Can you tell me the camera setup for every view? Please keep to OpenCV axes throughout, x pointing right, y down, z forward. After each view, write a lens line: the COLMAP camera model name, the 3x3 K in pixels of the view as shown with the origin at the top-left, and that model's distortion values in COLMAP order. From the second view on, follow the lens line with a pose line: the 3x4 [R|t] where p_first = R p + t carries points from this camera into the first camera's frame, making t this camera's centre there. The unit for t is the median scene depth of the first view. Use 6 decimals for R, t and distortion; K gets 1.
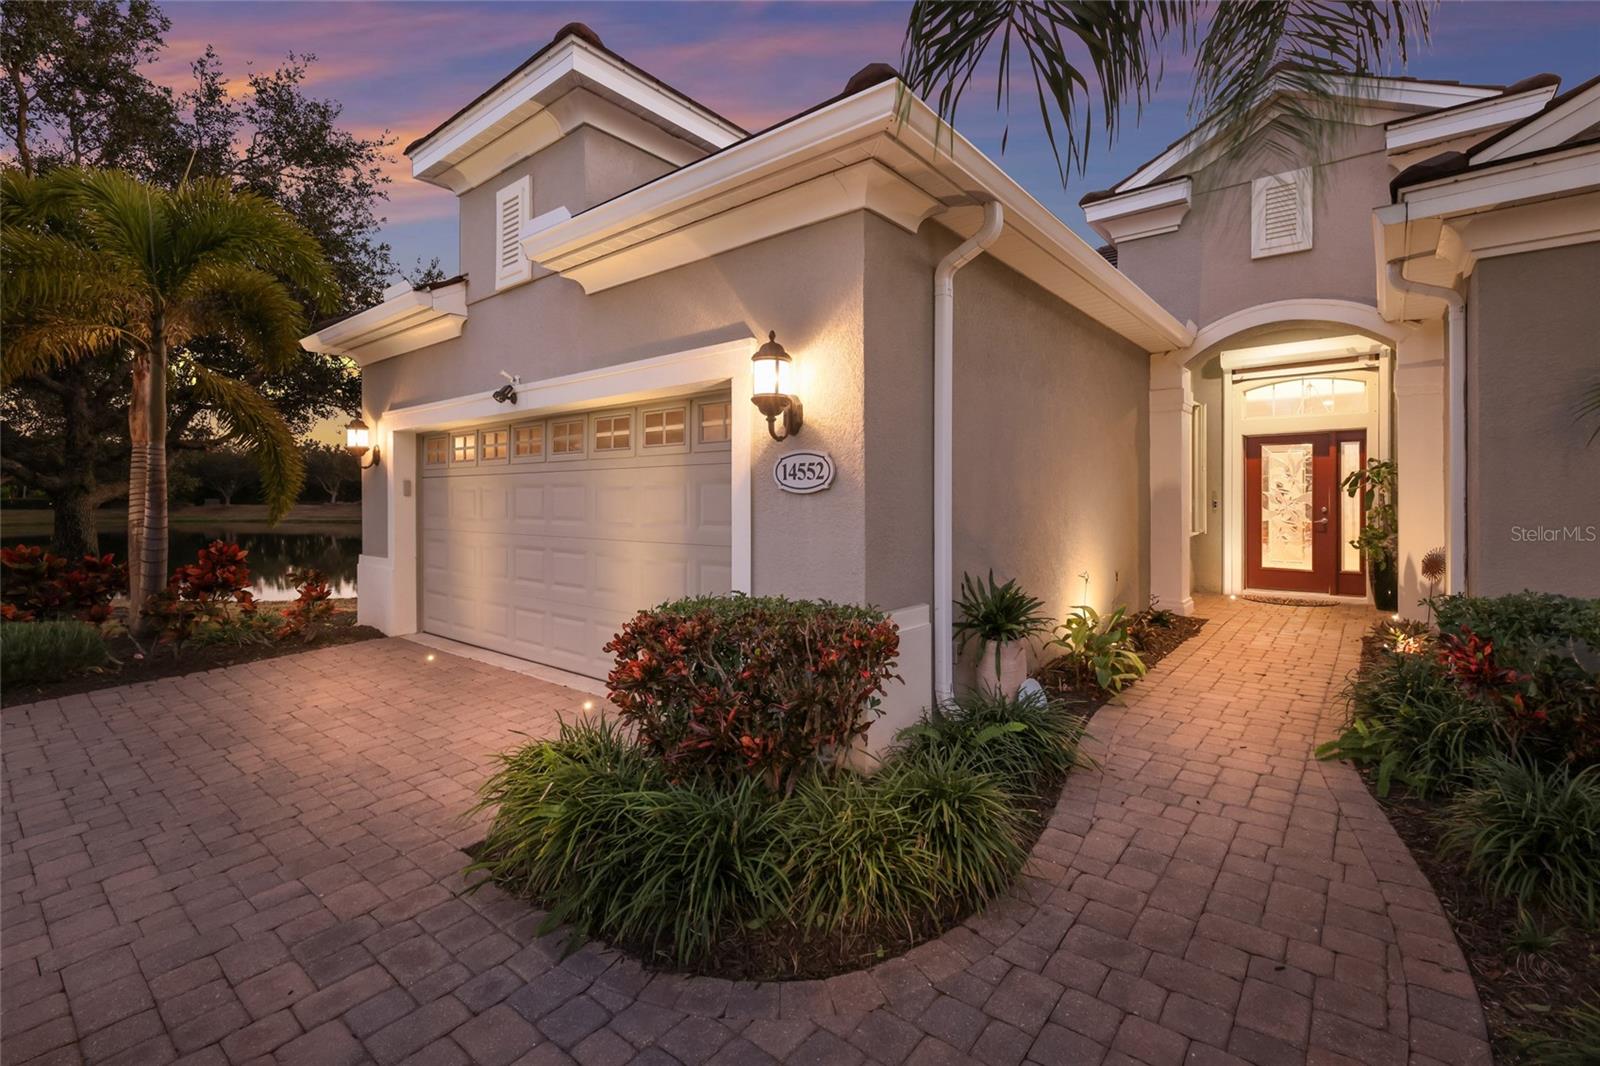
lens RADIAL K [[701.4, 0, 802.3], [0, 701.4, 501.1], [0, 0, 1]] dist [0.001862, -0.000015]
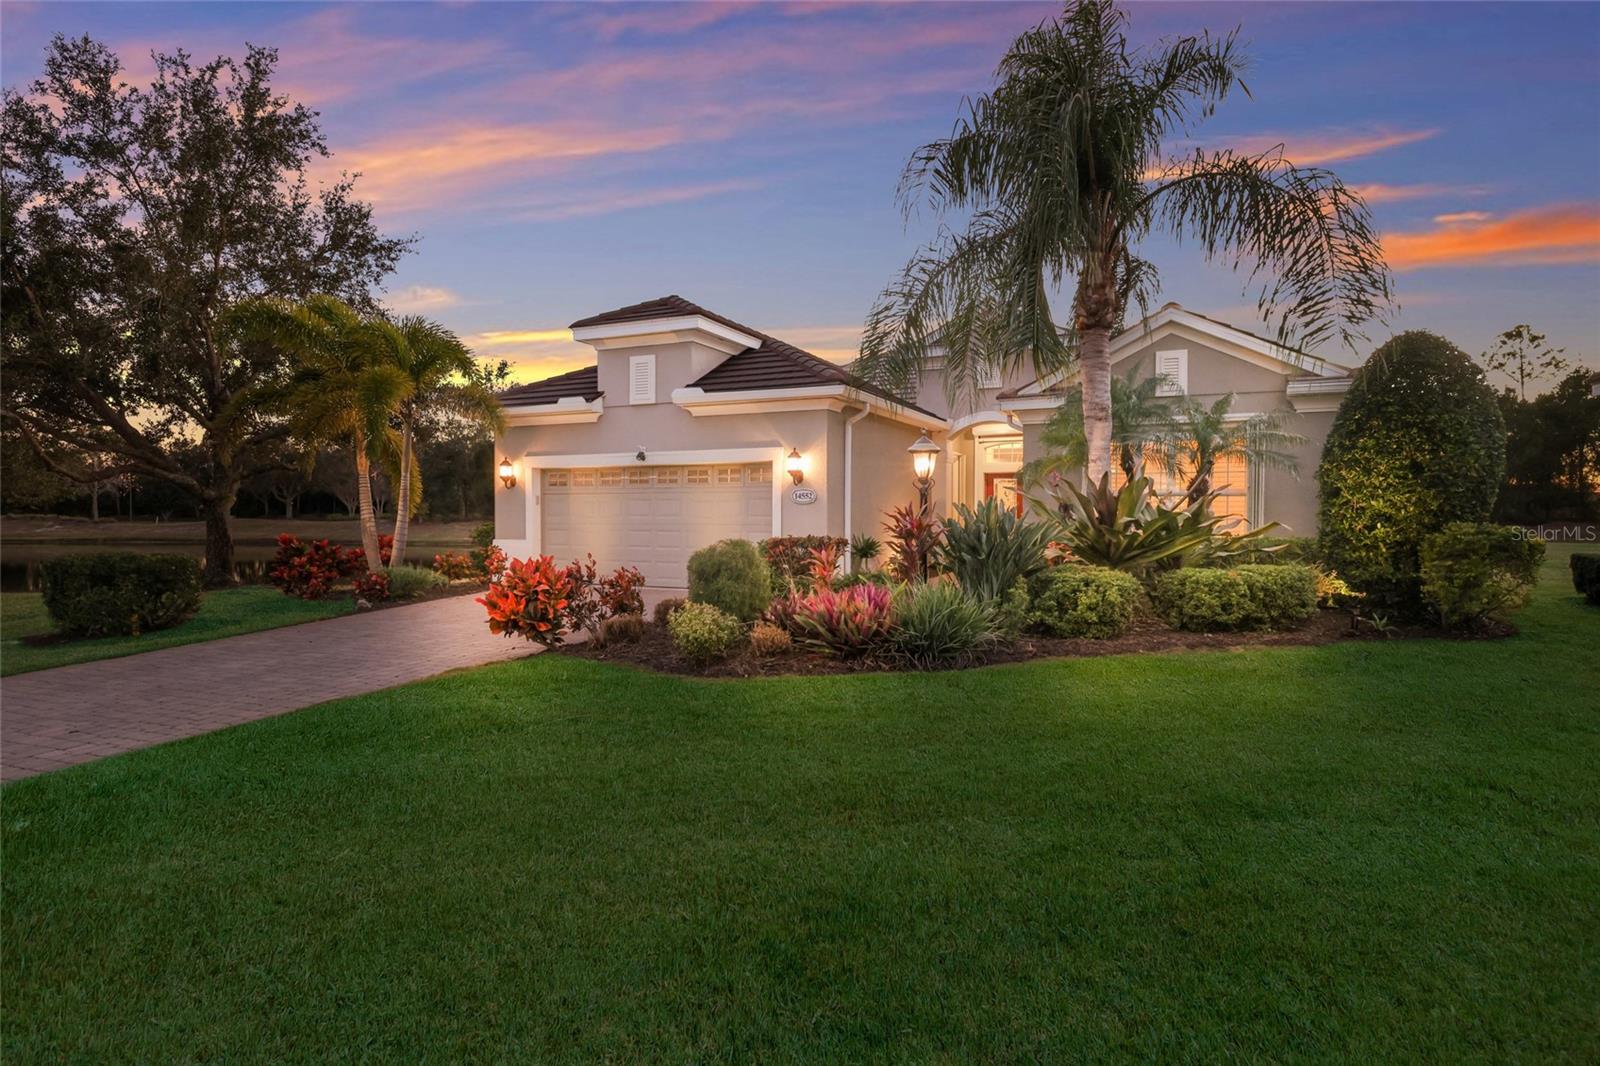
lens RADIAL K [[855.2, 0, 798.0], [0, 855.2, 537.5], [0, 0, 1]] dist [0.000462, 0.000304]
pose [[0.968597, -0.004708, 0.248590, -0.551802], [-0.001518, 0.999690, 0.024850, 0.025650], [-0.248629, -0.024448, 0.968290, -1.477570]]
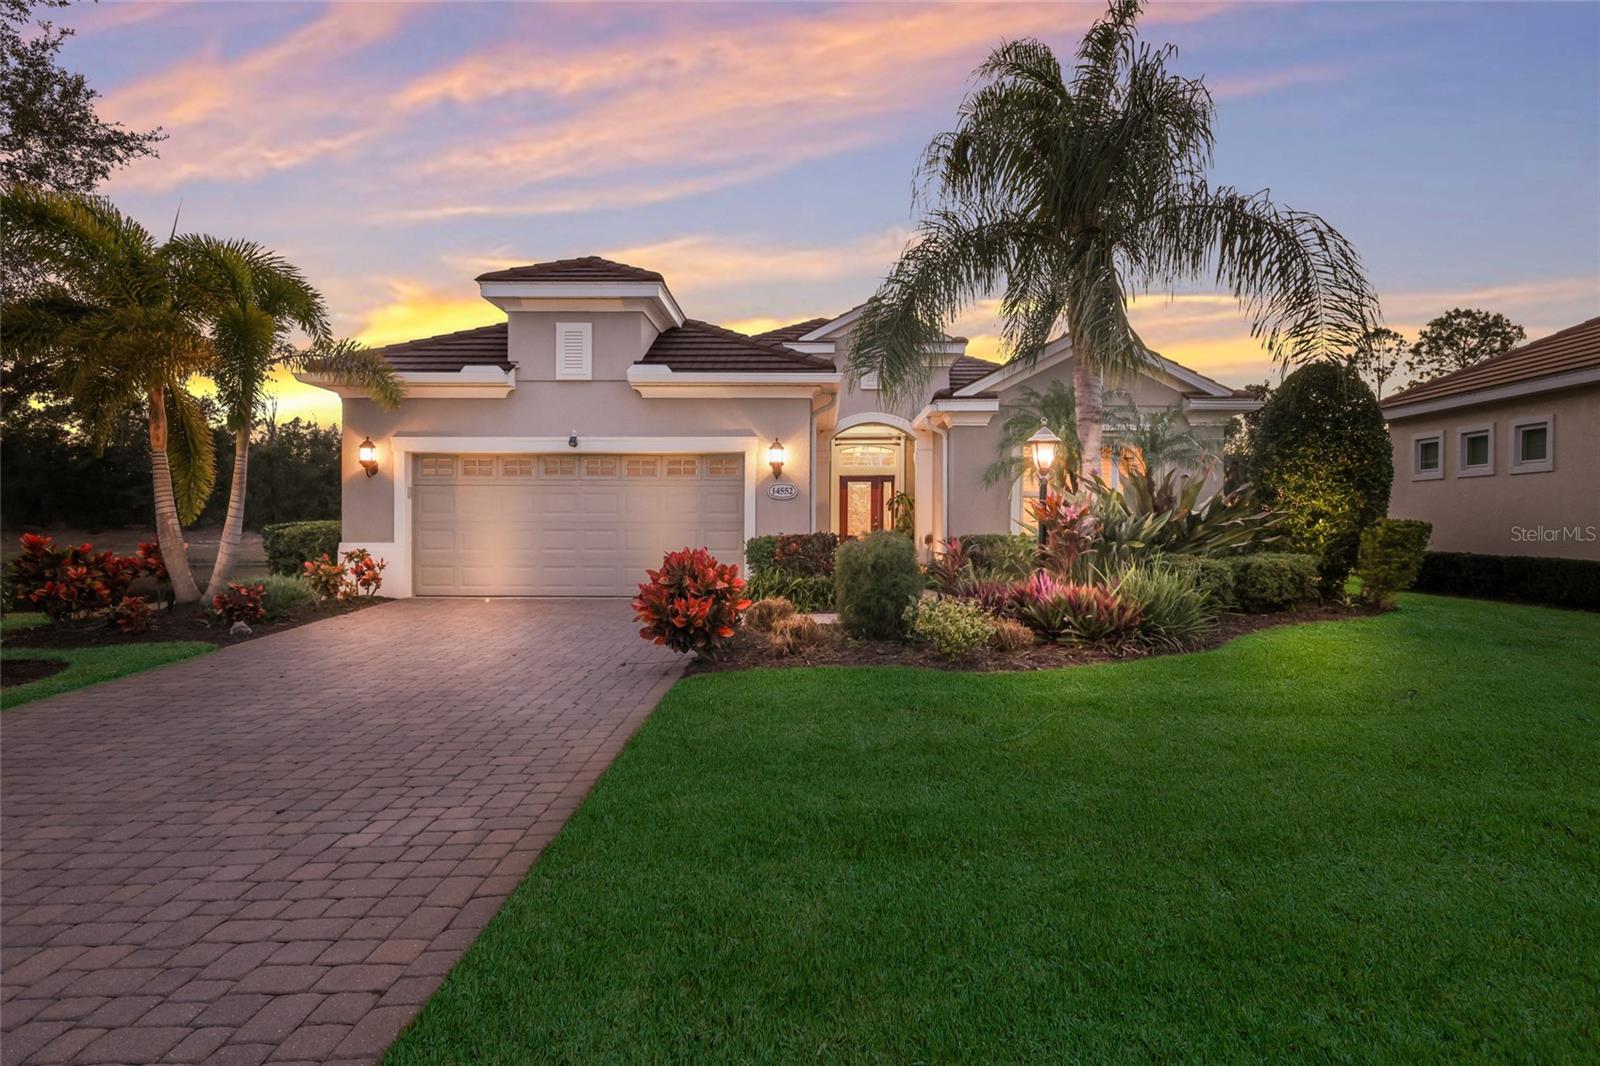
lens RADIAL K [[909.0, 0, 800.0], [0, 909.0, 533.0], [0, 0, 1]] dist [0.002091, -0.000130]
pose [[0.783621, 0.000992, 0.621238, -1.280189], [-0.002555, 0.999995, 0.001626, 0.068485], [-0.621233, -0.002861, 0.783620, -1.063746]]
